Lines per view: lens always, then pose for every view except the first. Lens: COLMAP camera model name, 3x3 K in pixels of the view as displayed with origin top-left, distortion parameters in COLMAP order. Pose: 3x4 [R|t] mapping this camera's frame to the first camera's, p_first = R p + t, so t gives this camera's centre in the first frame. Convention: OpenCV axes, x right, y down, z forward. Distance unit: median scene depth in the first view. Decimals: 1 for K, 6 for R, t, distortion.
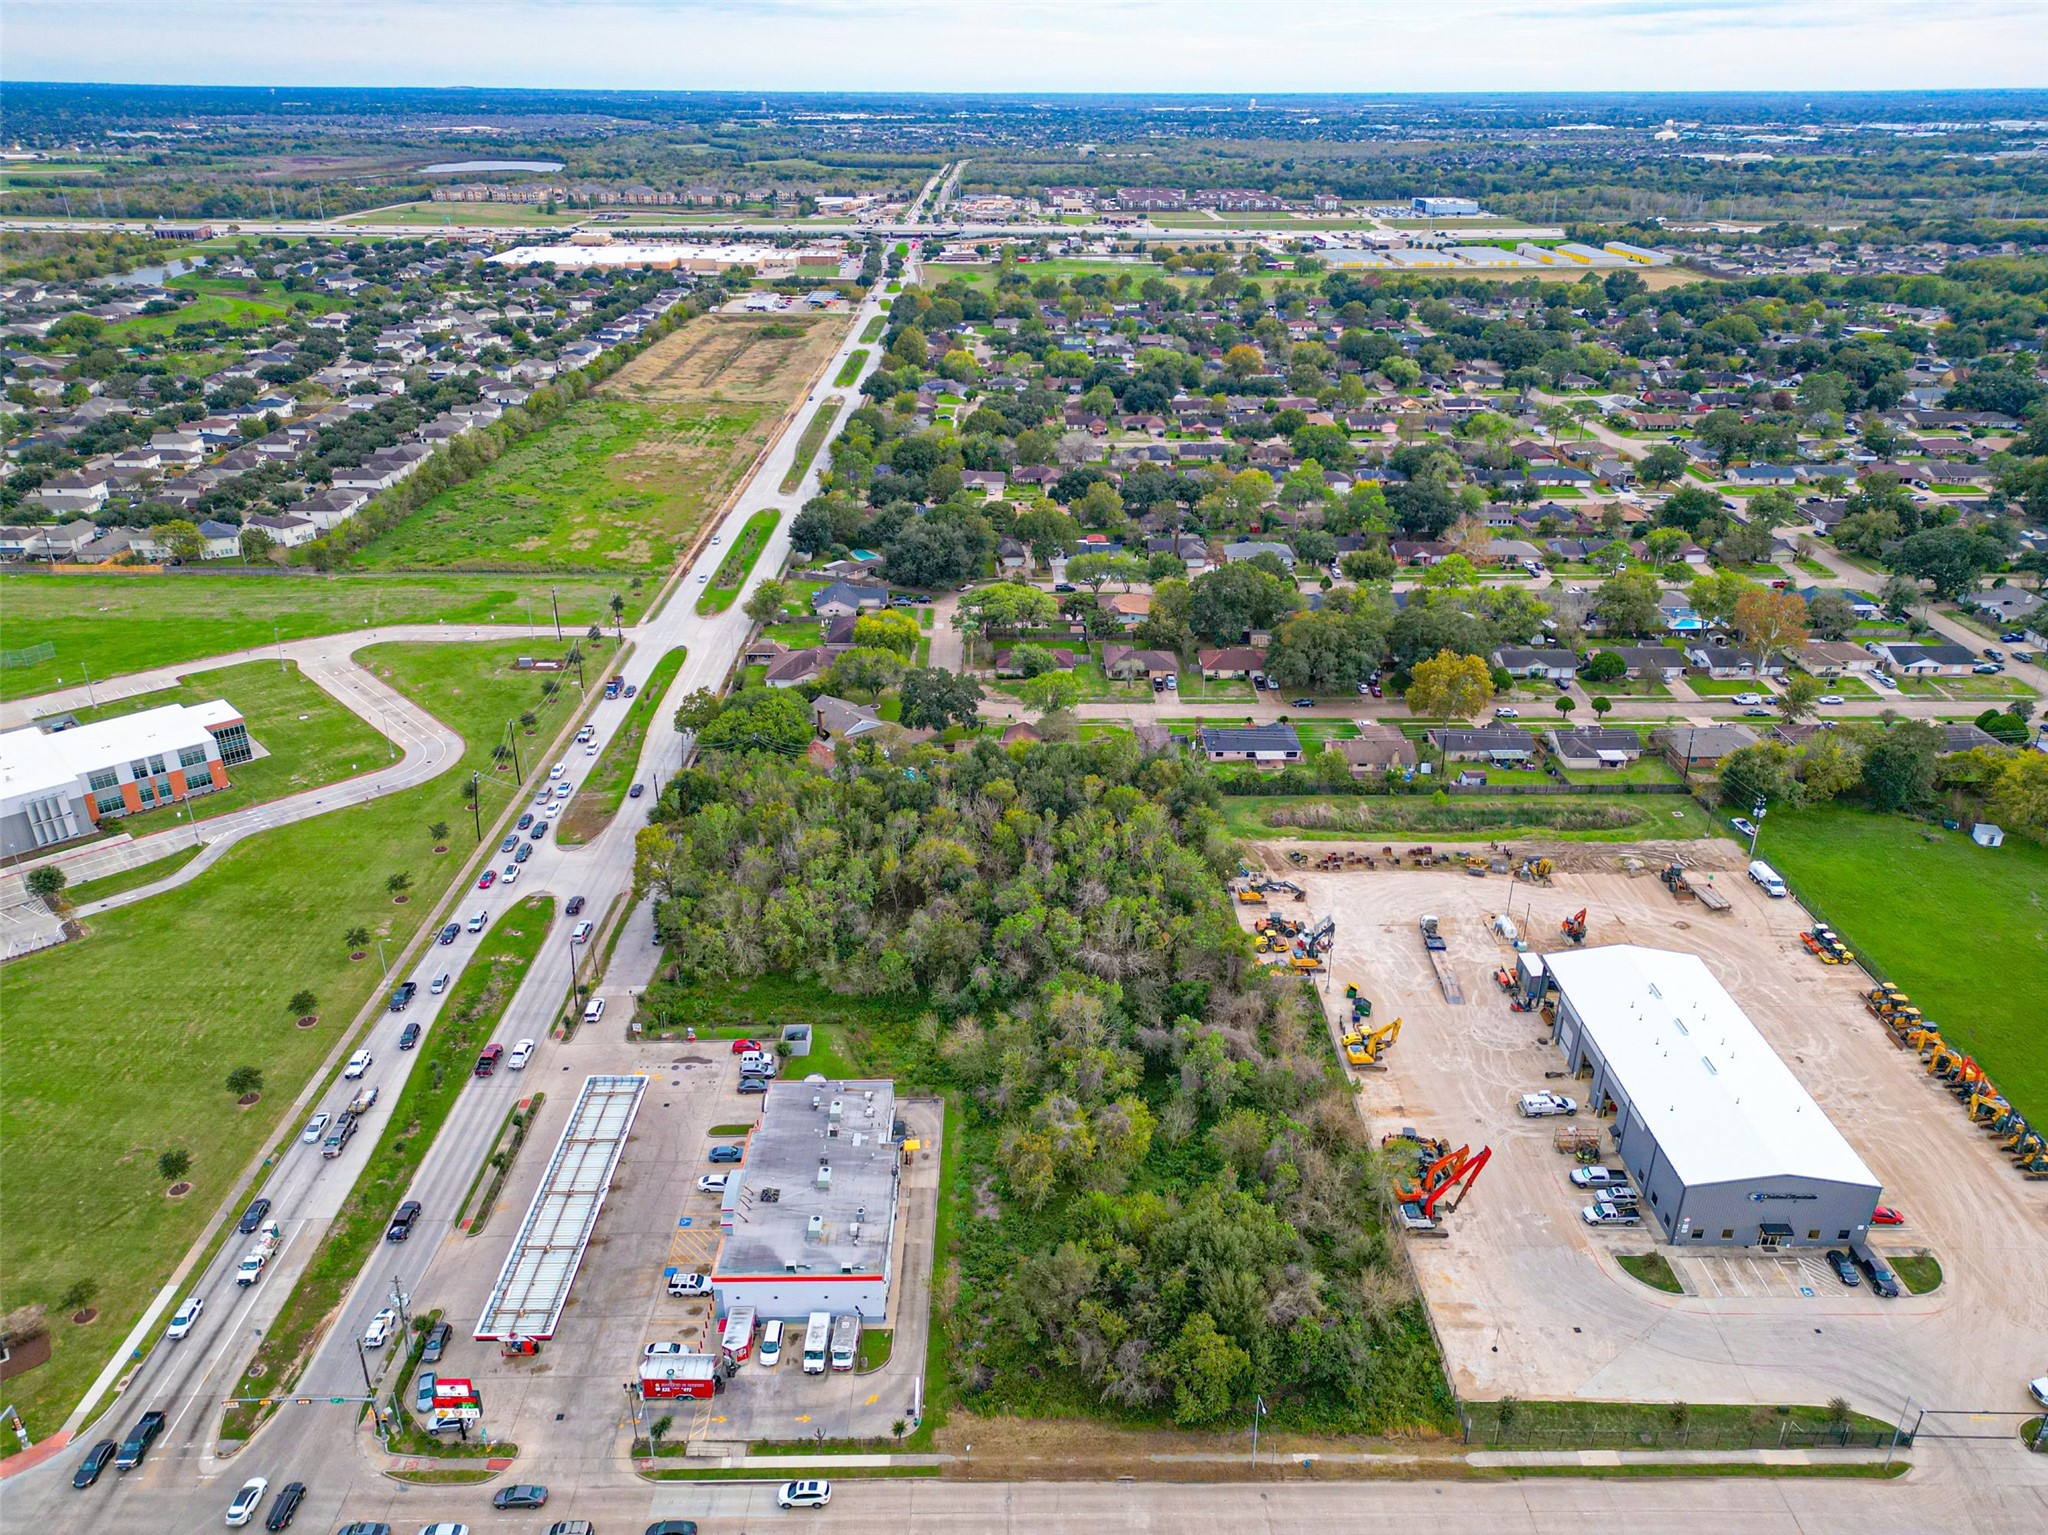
lens RADIAL K [[1417.5, 0, 1024.6], [0, 1417.5, 769.3], [0, 0, 1]] dist [0.078919, -0.071851]
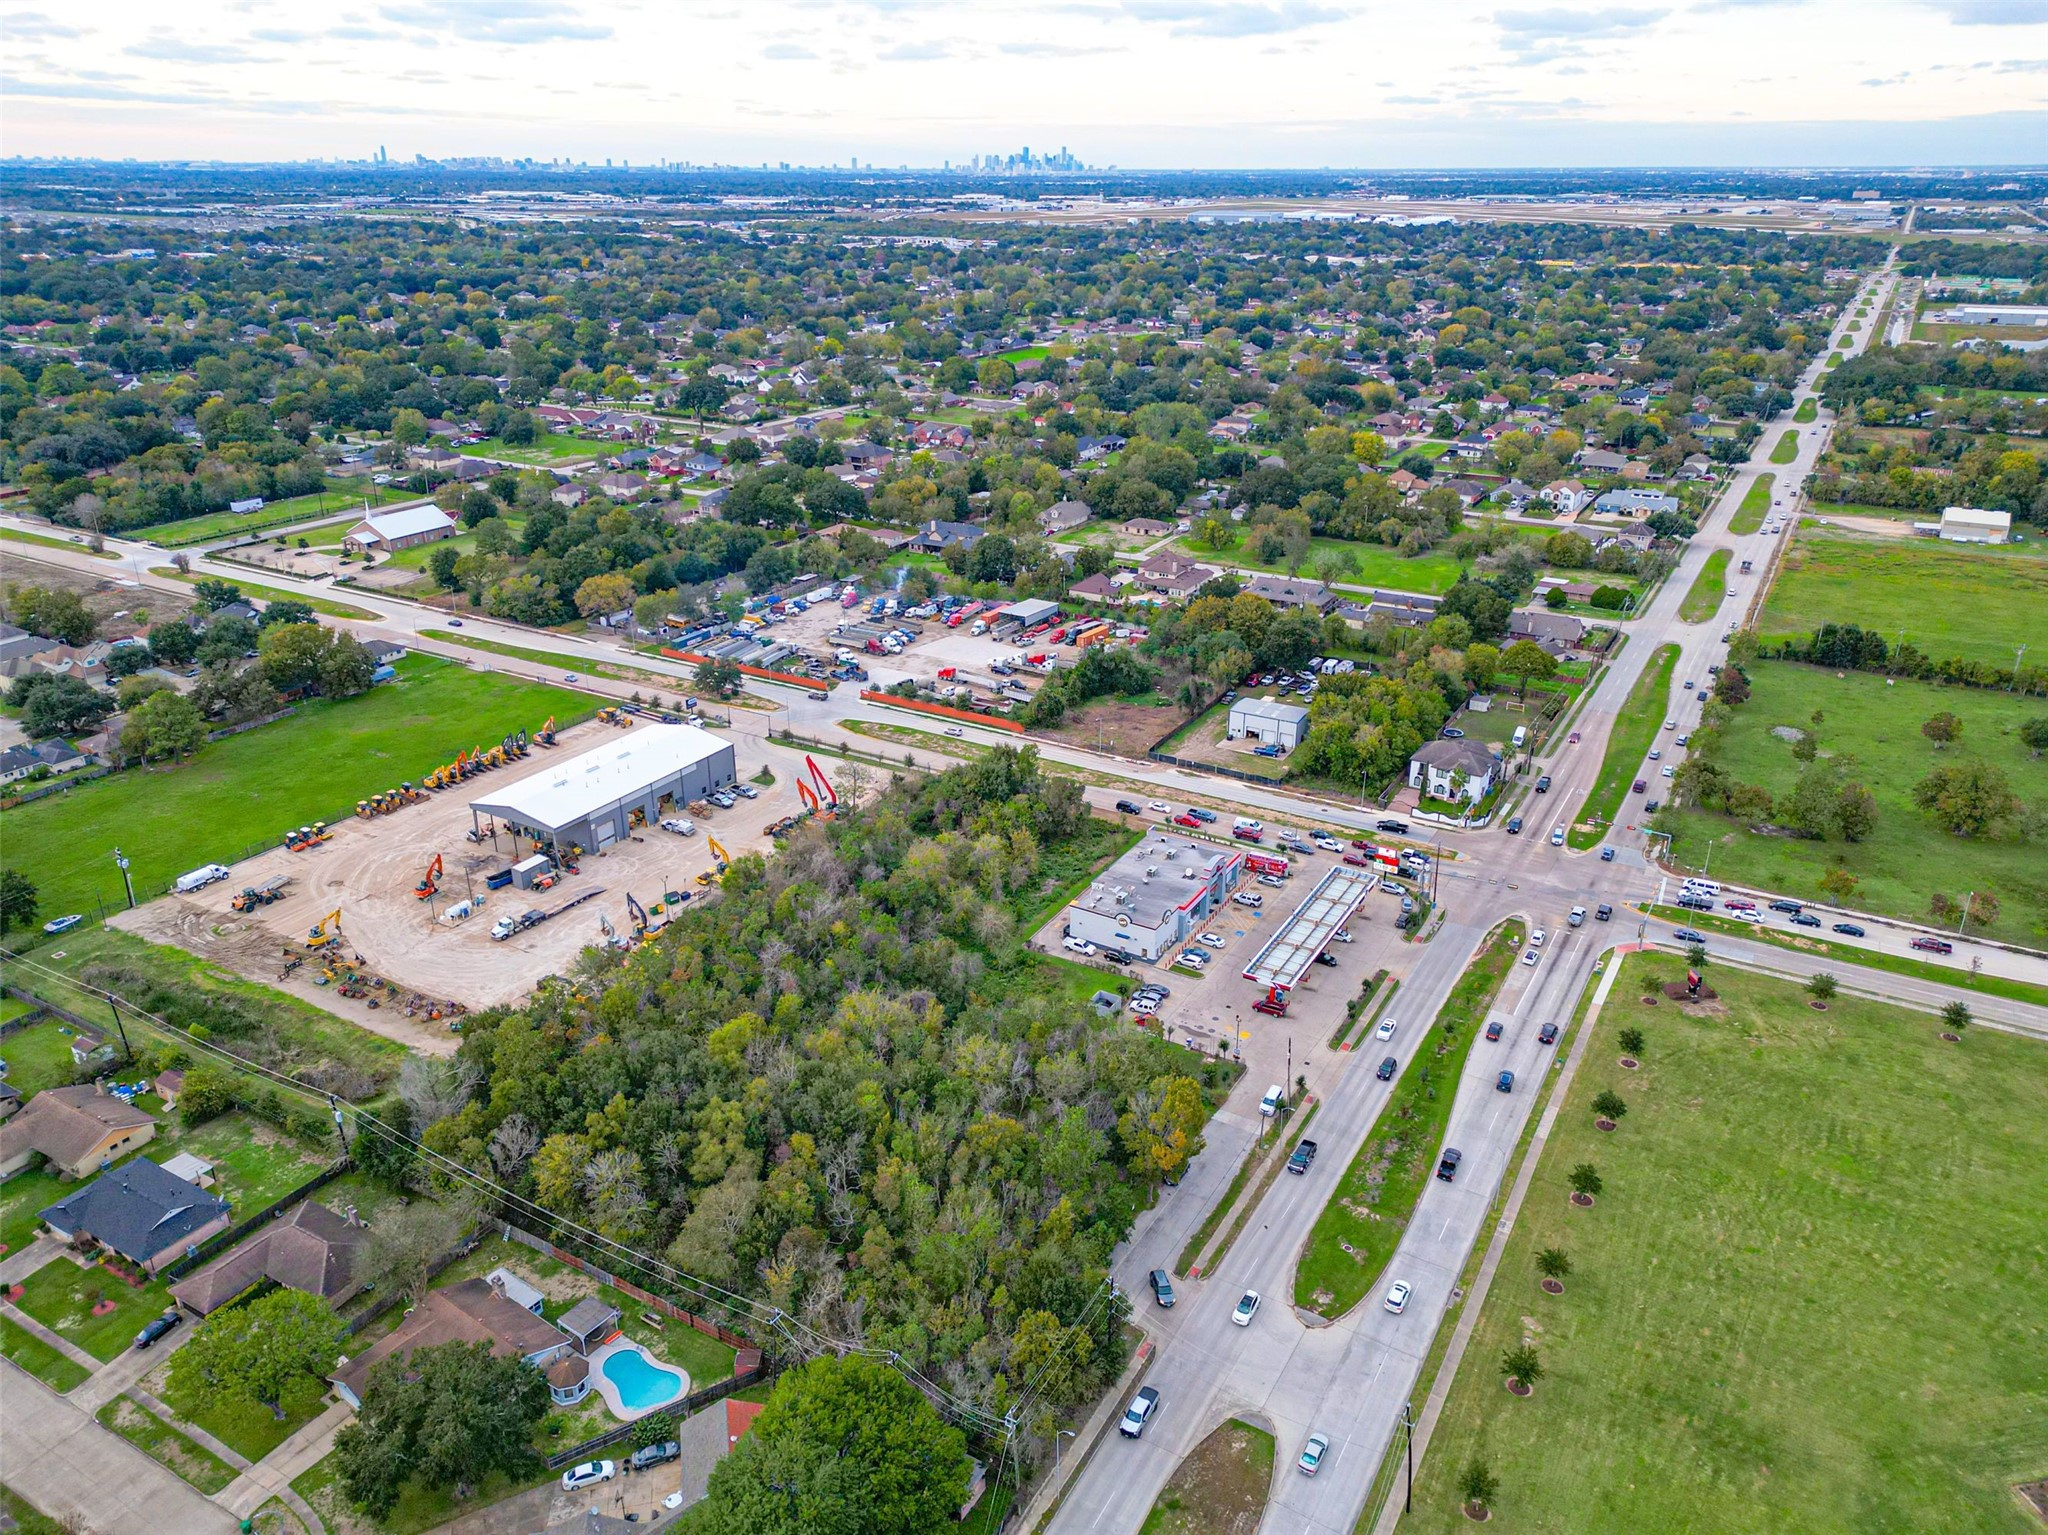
lens RADIAL K [[1414.3, 0, 1024.0], [0, 1414.3, 767.5], [0, 0, 1]] dist [0.074343, -0.051170]
pose [[-0.858861, -0.203732, 0.469949, -0.472024], [0.215603, 0.688459, 0.692488, -0.569421], [-0.464623, 0.696073, -0.547365, 1.215824]]
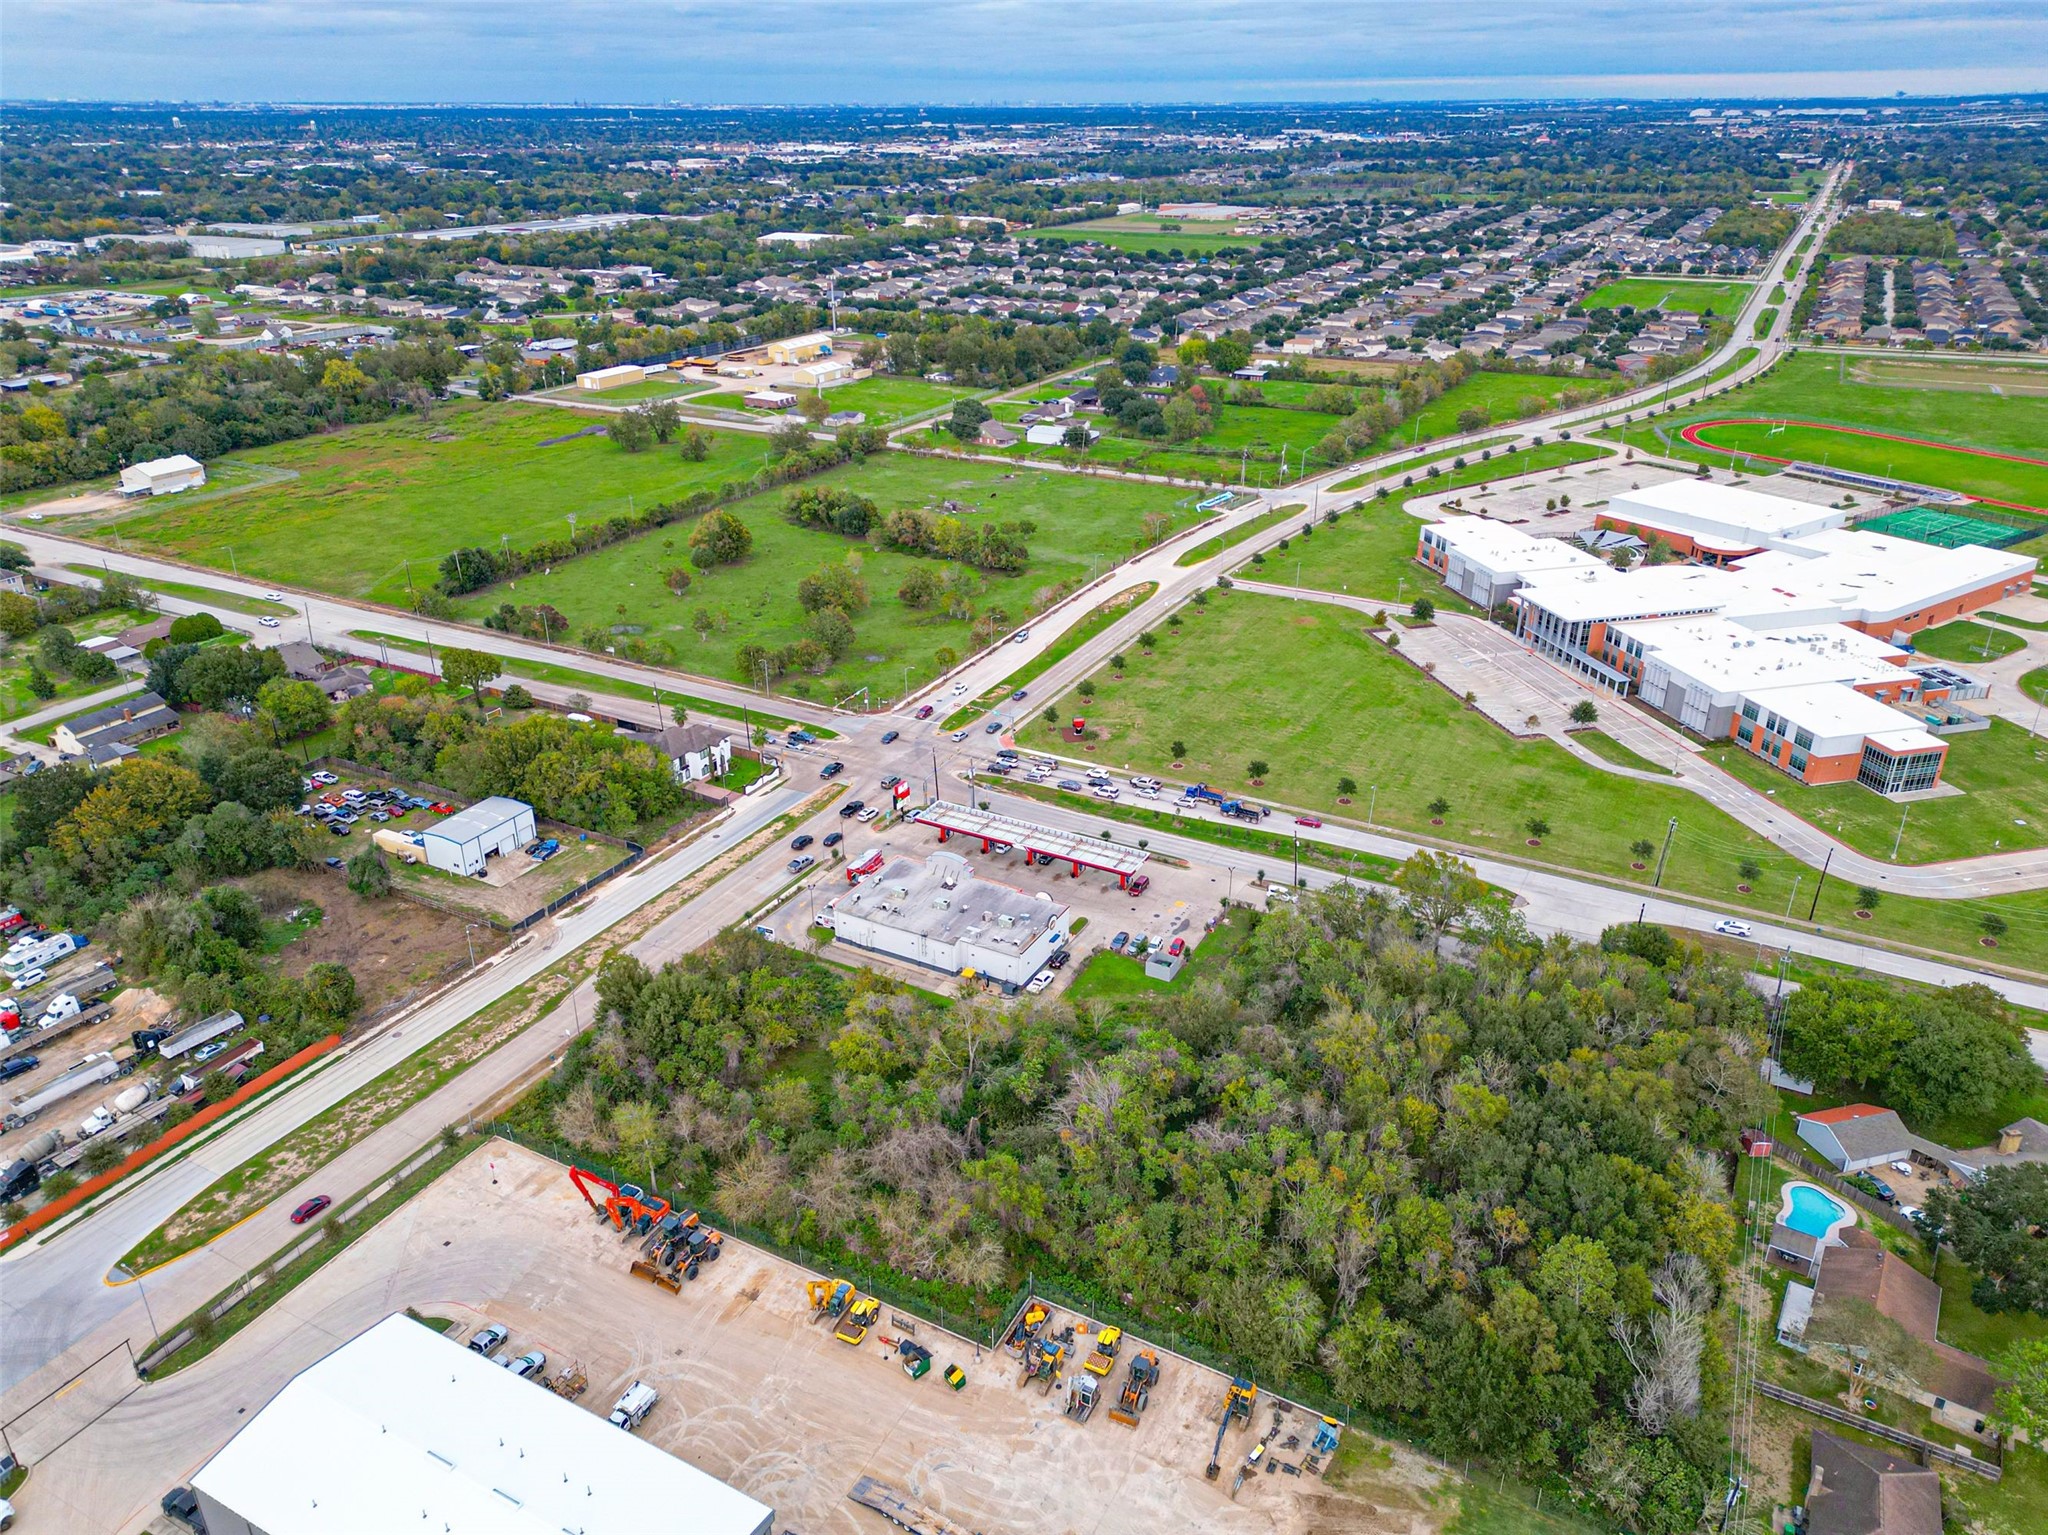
lens RADIAL K [[1417.5, 0, 1024.6], [0, 1417.5, 769.3], [0, 0, 1]] dist [0.078919, -0.071851]
pose [[-0.485325, 0.369604, -0.792371, 0.565389], [-0.373909, 0.731470, 0.570214, -0.406109], [0.790349, 0.573014, -0.216803, 0.866667]]
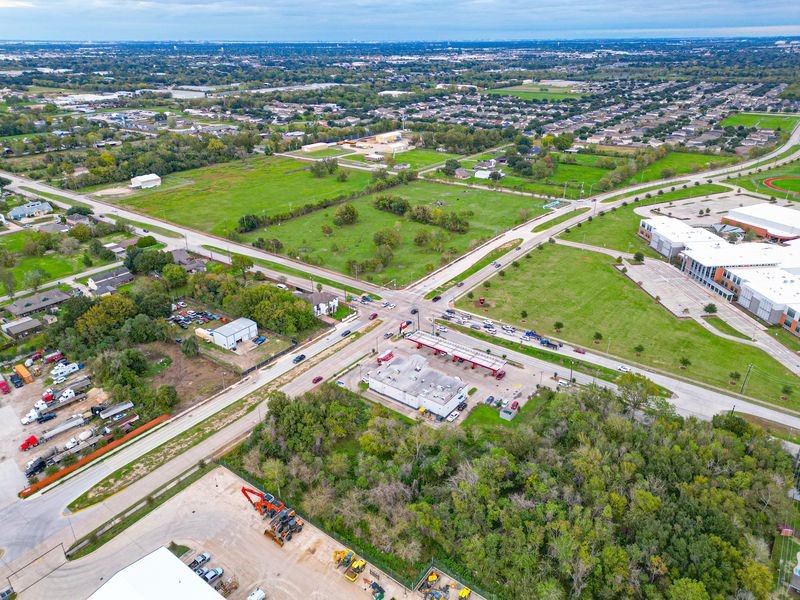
lens RADIAL K [[553.7, 0, 400.3], [0, 553.7, 300.7], [0, 0, 1]] dist [0.078919, -0.071851]
pose [[-0.605835, 0.337245, -0.720576, 0.479757], [-0.339182, 0.709795, 0.617371, -0.397817], [0.719667, 0.618431, -0.315631, 0.854497]]
